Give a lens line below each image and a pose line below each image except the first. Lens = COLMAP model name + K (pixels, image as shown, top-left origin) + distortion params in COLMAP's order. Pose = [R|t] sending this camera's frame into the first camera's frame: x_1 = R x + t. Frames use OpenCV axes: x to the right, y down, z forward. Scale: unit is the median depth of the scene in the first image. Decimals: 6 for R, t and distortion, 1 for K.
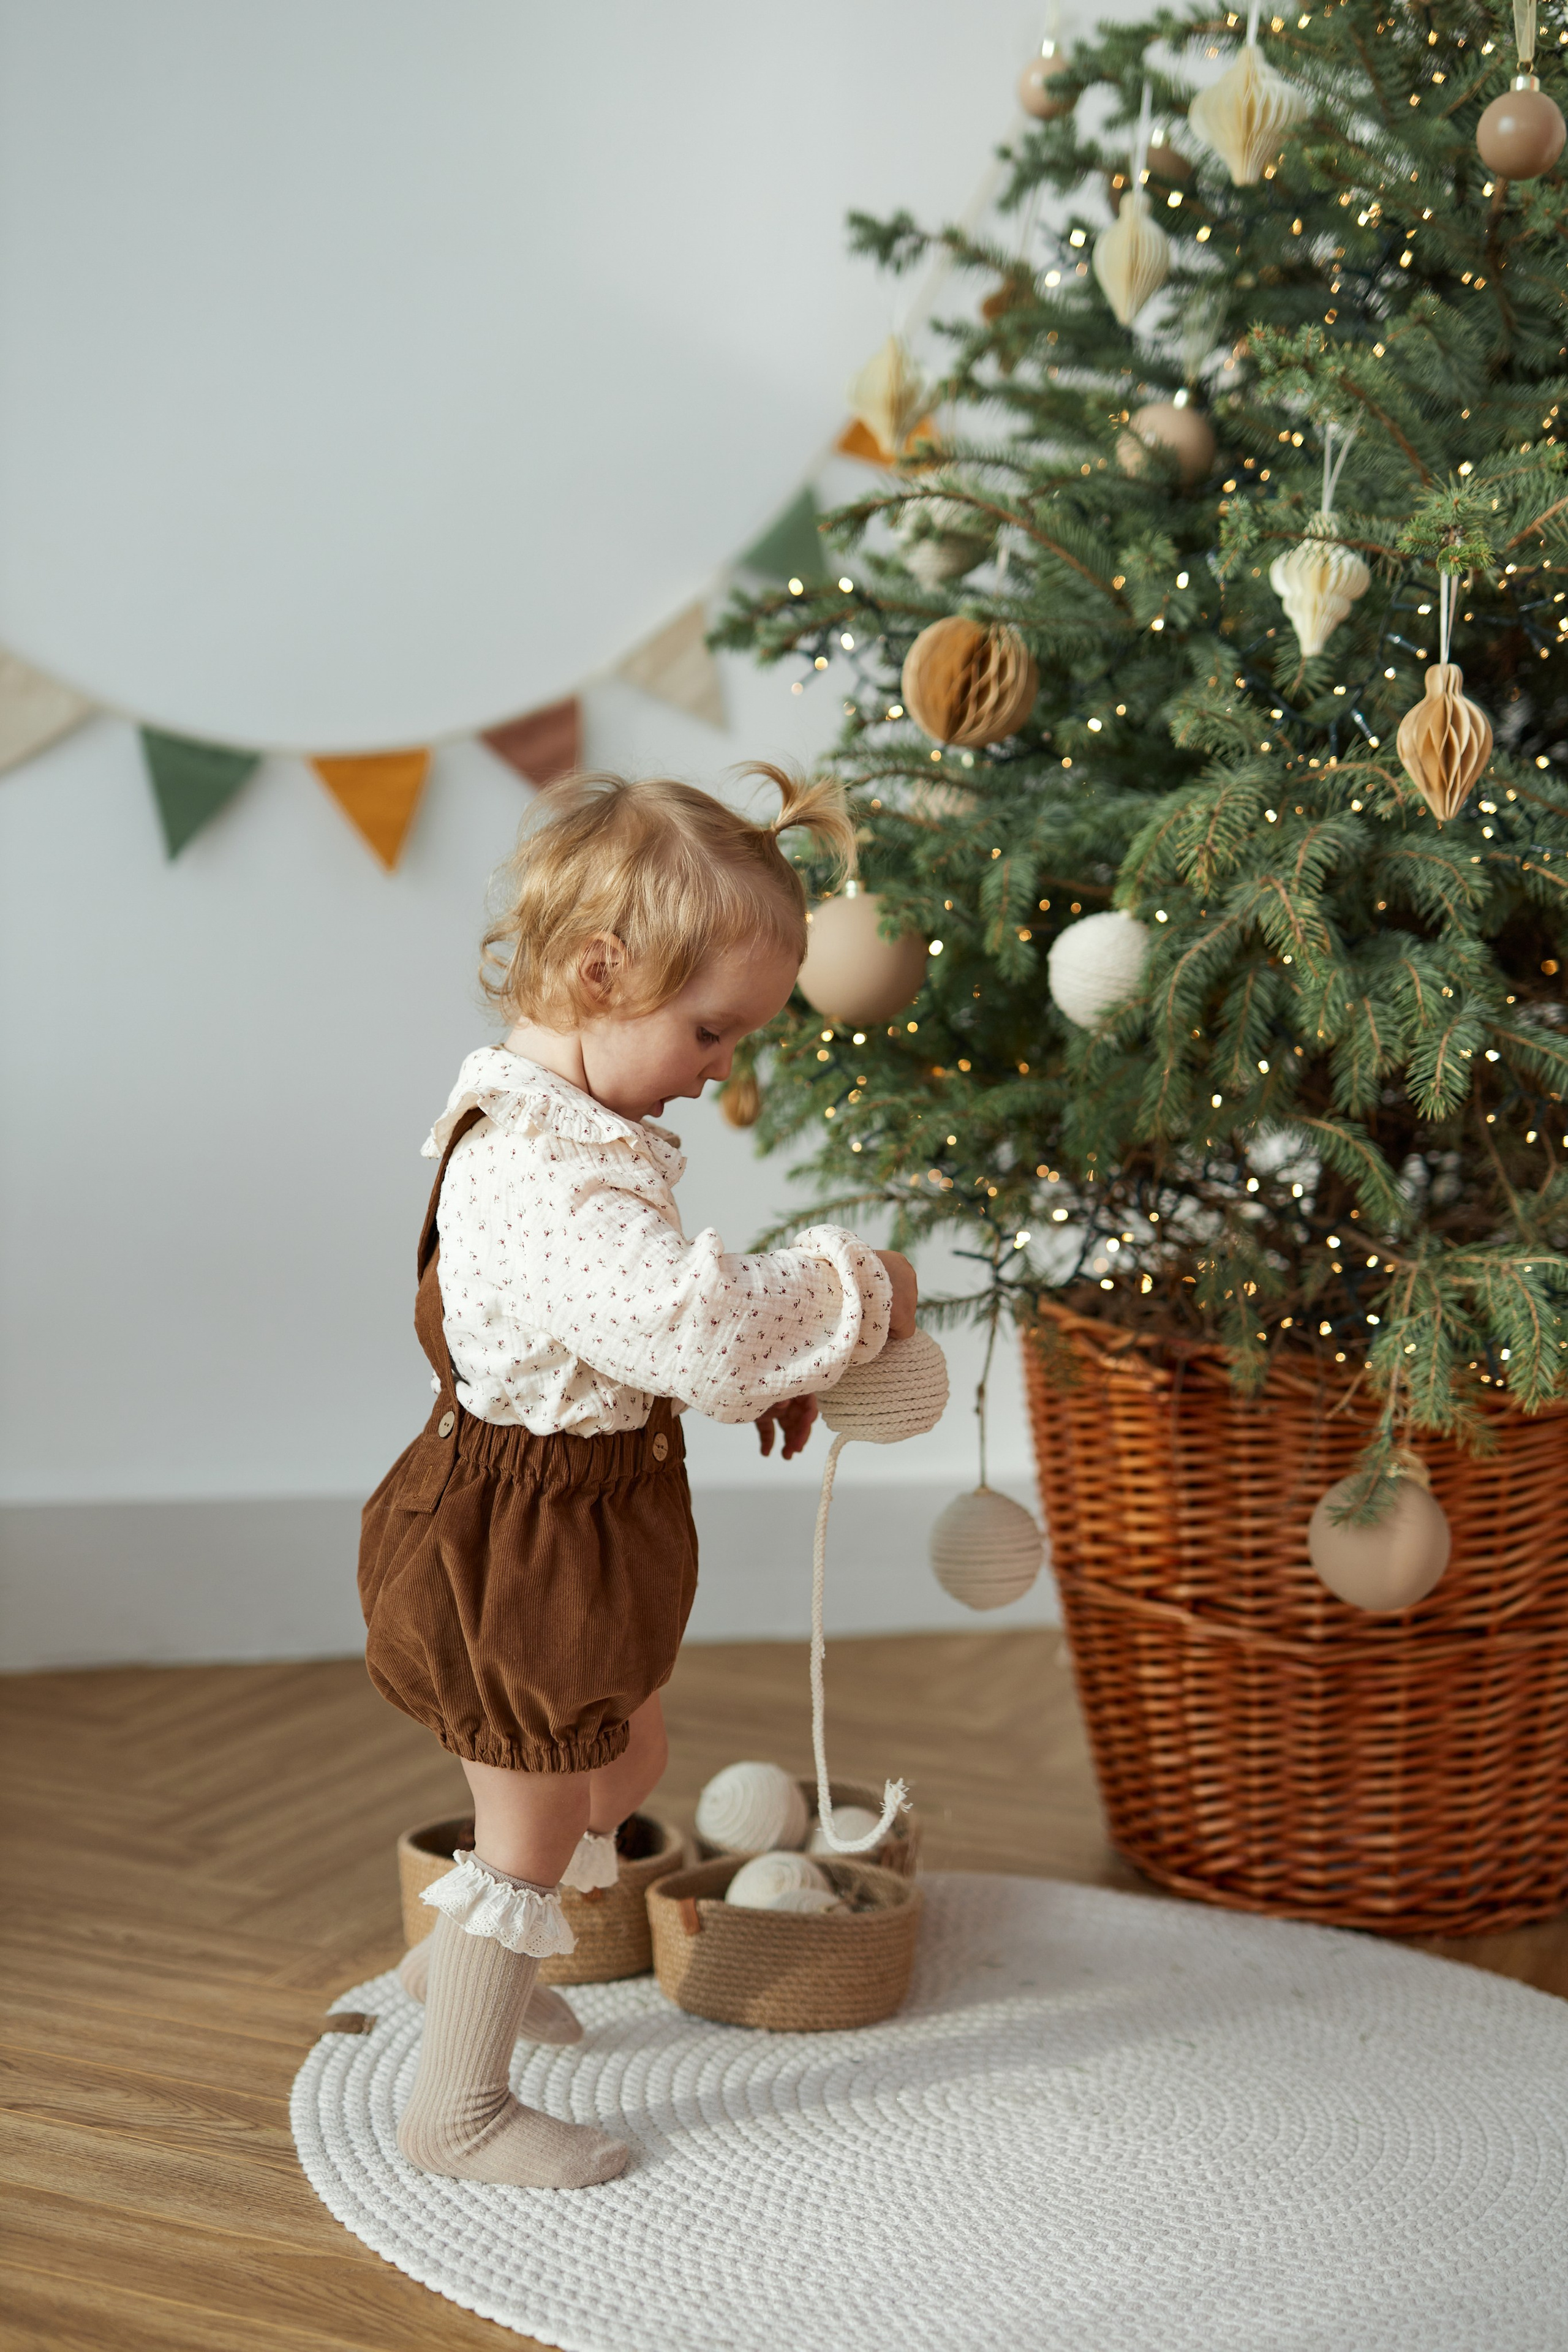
lens RADIAL K [[3245.3, 0, 784.0], [0, 3245.3, 1176.0], [0, 0, 1]] dist [-0.004936, -0.011310]
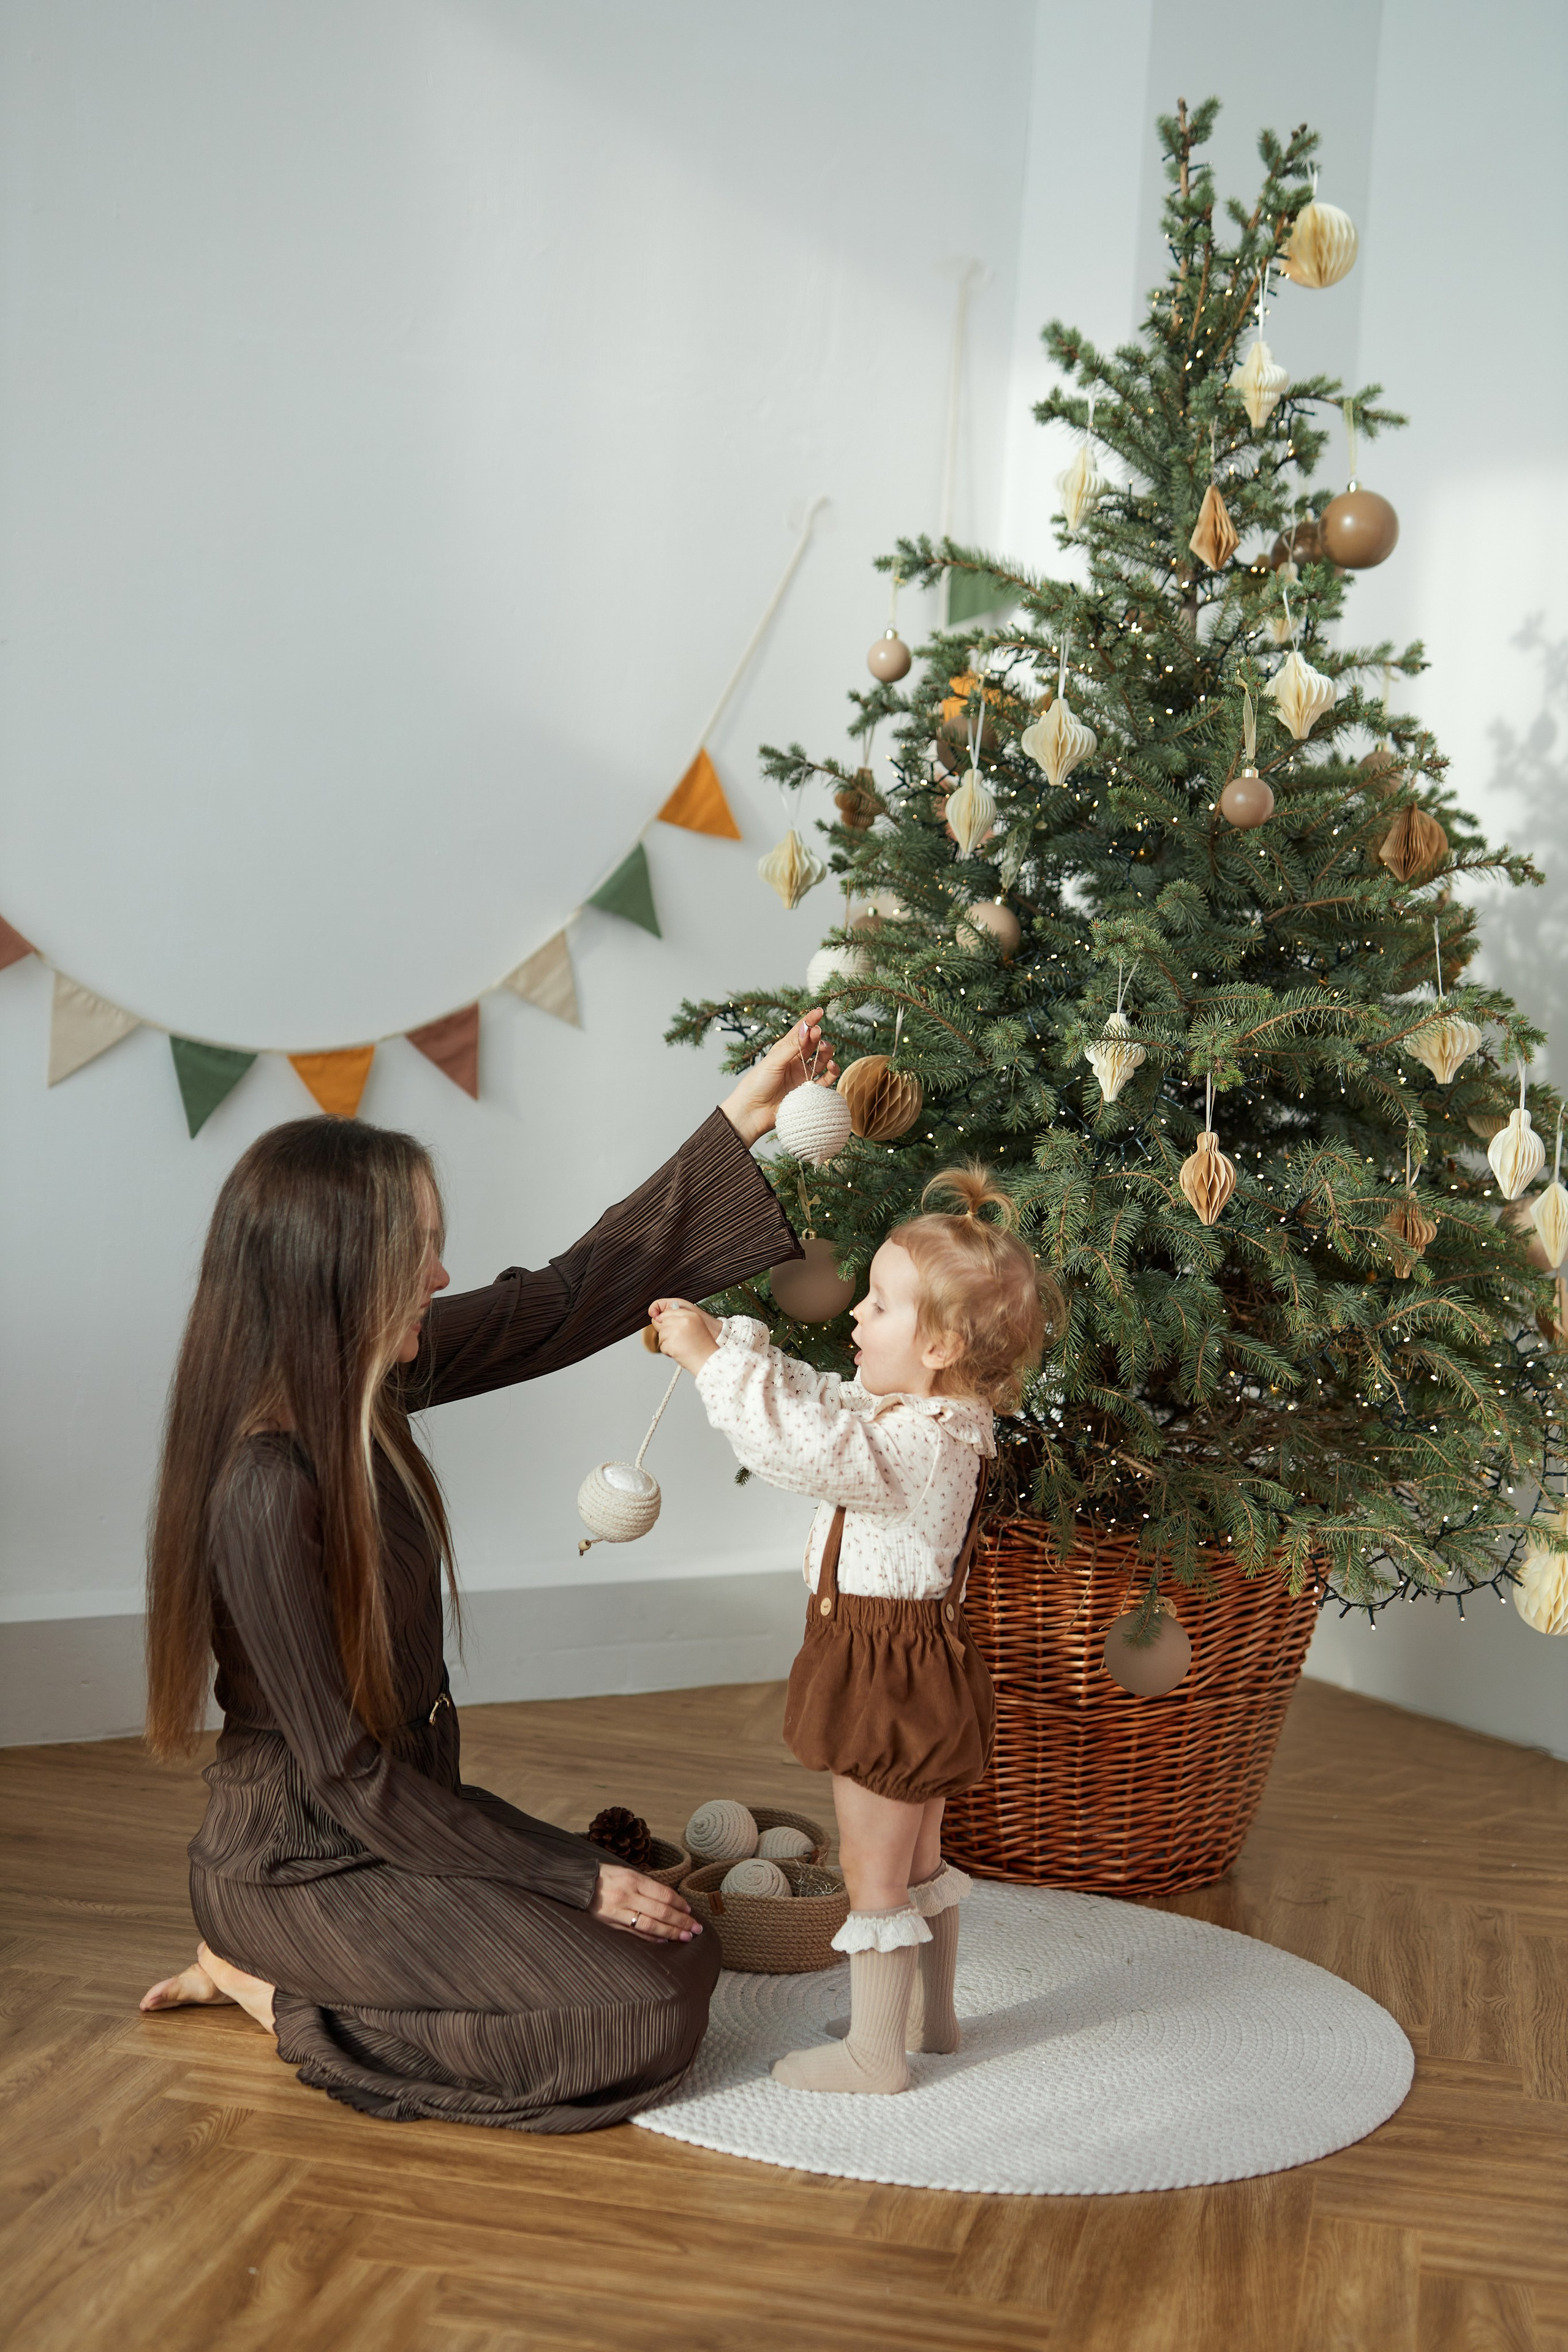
lens RADIAL K [[3267.1, 0, 746.4], [0, 3267.1, 1148.1], [0, 0, 1]] dist [-0.013817, 0.040574]
pose [[0.983885, 0.002343, 0.178788, -0.279237], [-0.002812, 0.999993, 0.002369, -0.130050], [-0.178781, -0.002834, 0.983885, -0.513564]]
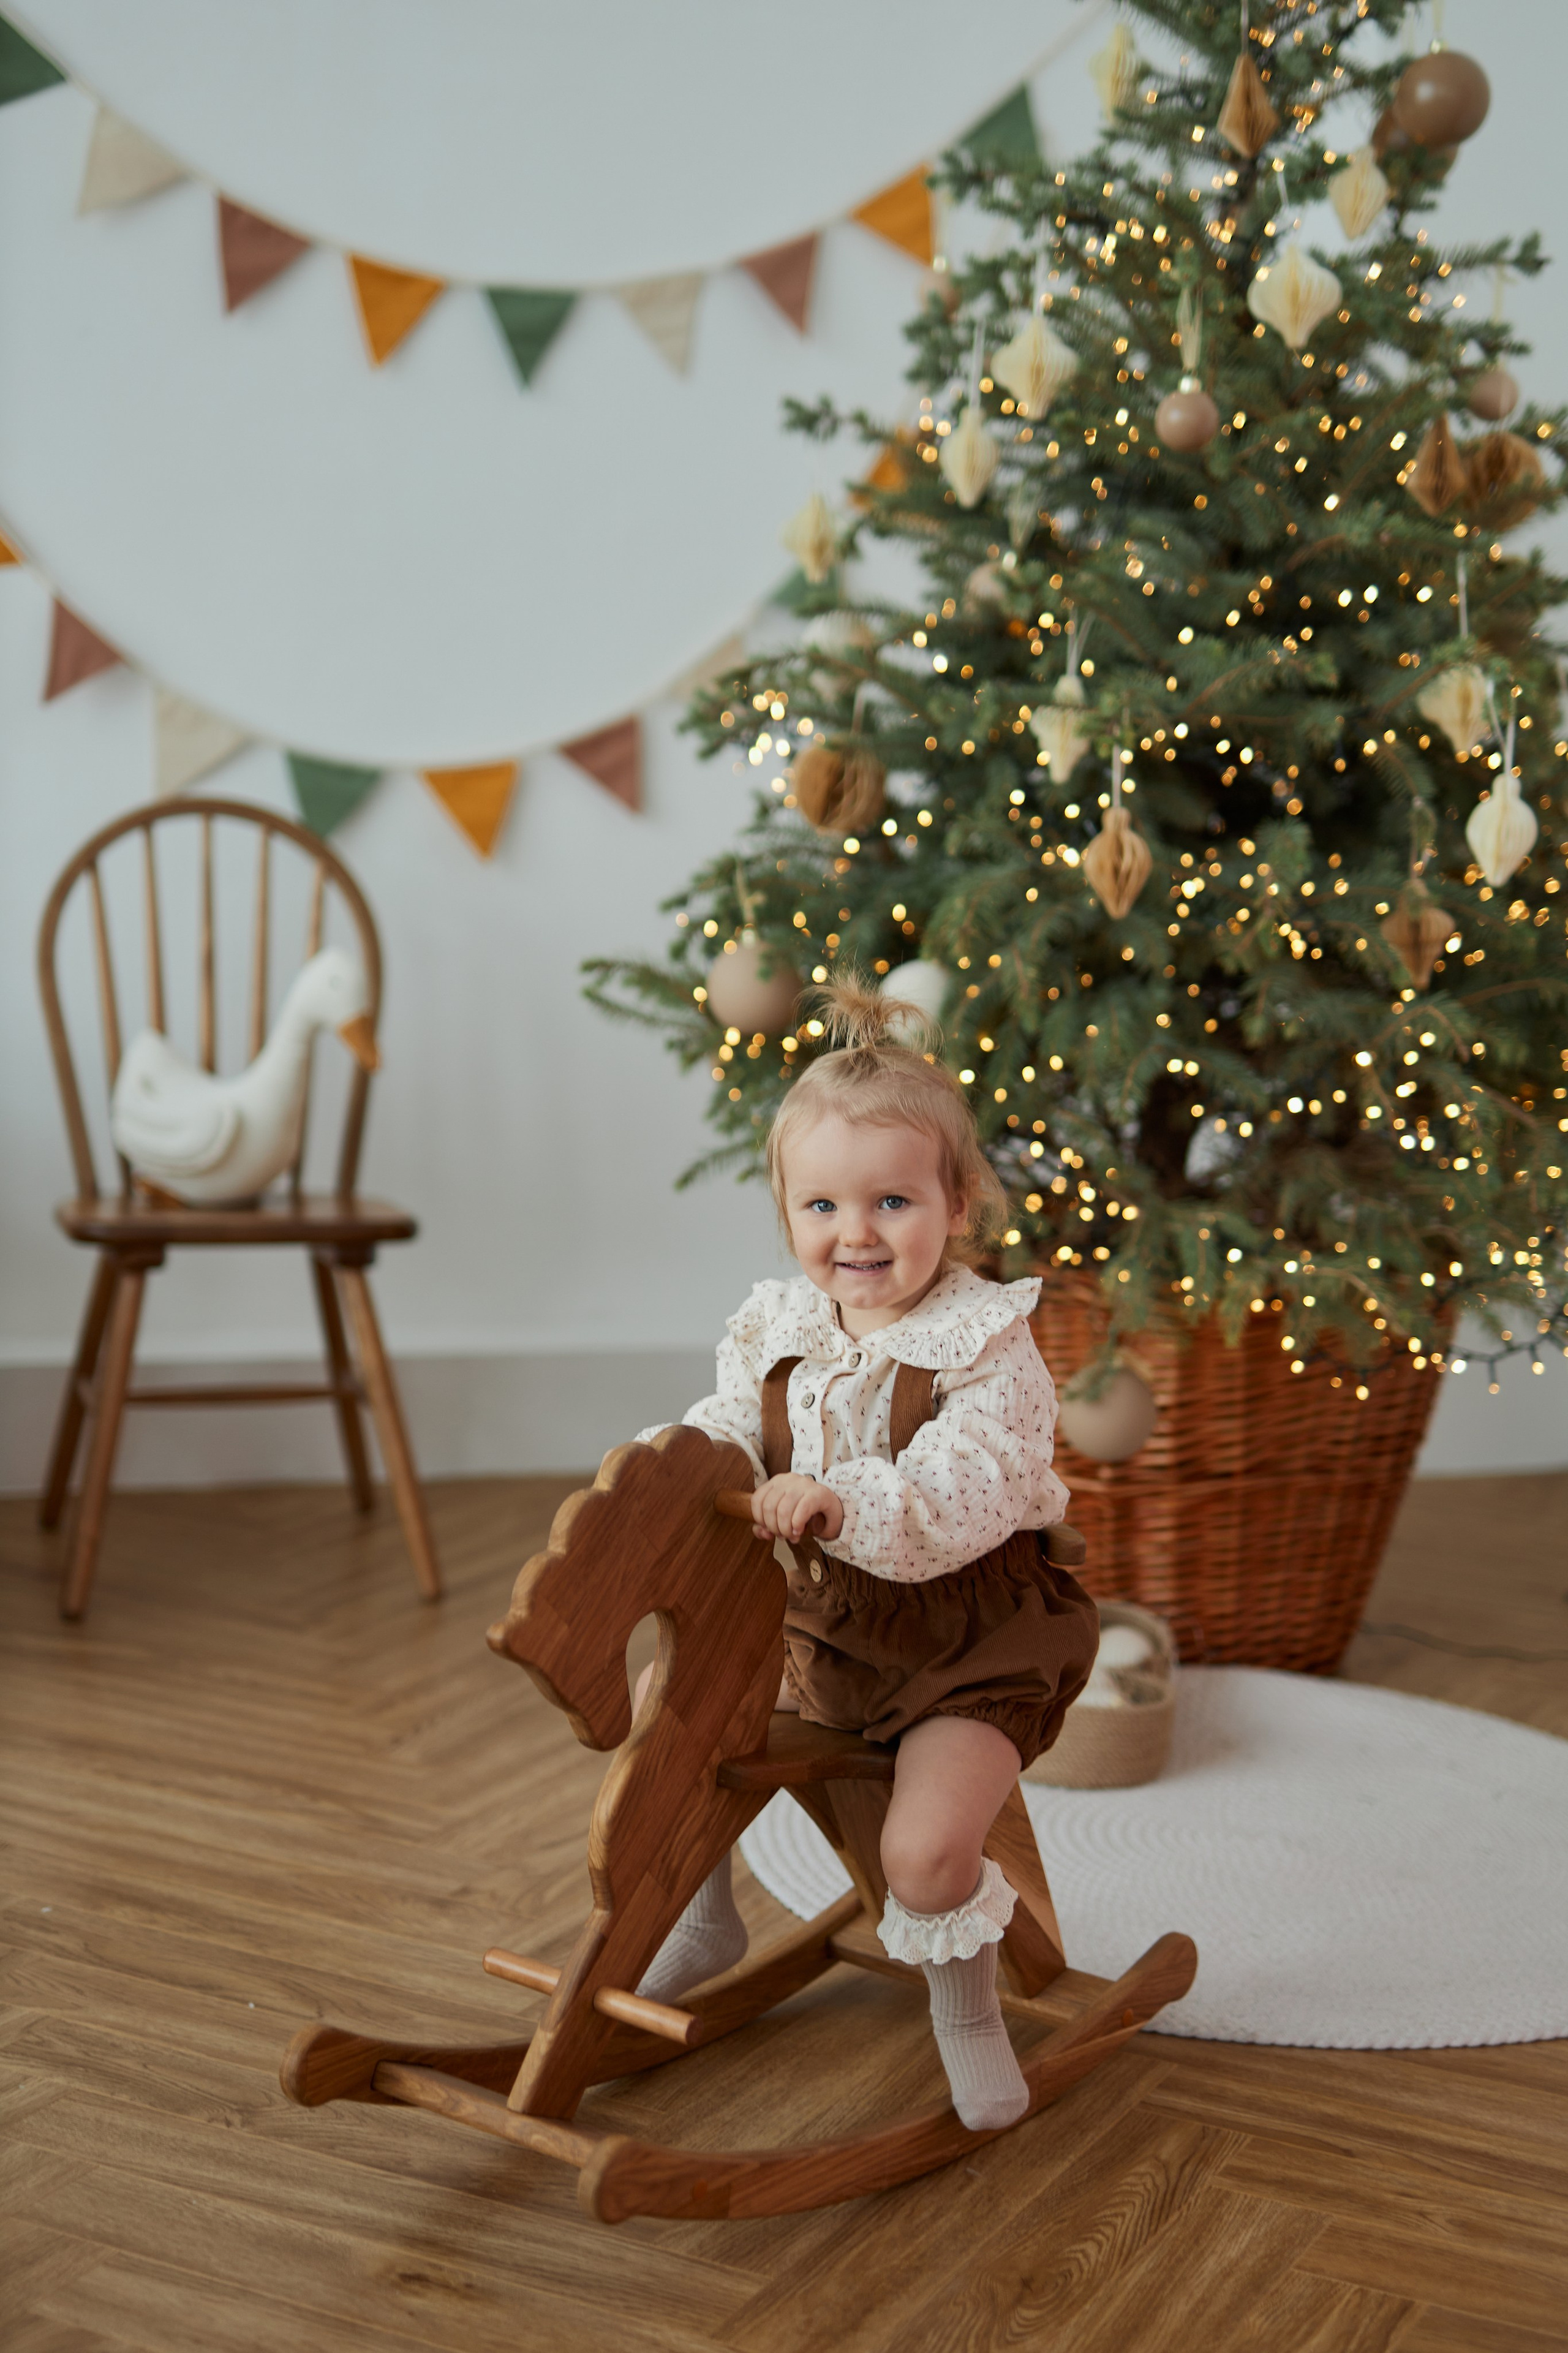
lens RADIAL K [[3428.9, 0, 825.0], [0, 3428.9, 1203.5], [0, 0, 1]] dist [-0.006719, 0.036202]
pose [[0.996008, 0.004802, -0.089132, 0.179561], [0.001691, 0.997358, 0.072627, -0.079893], [0.089245, -0.072488, 0.993368, -0.446229]]
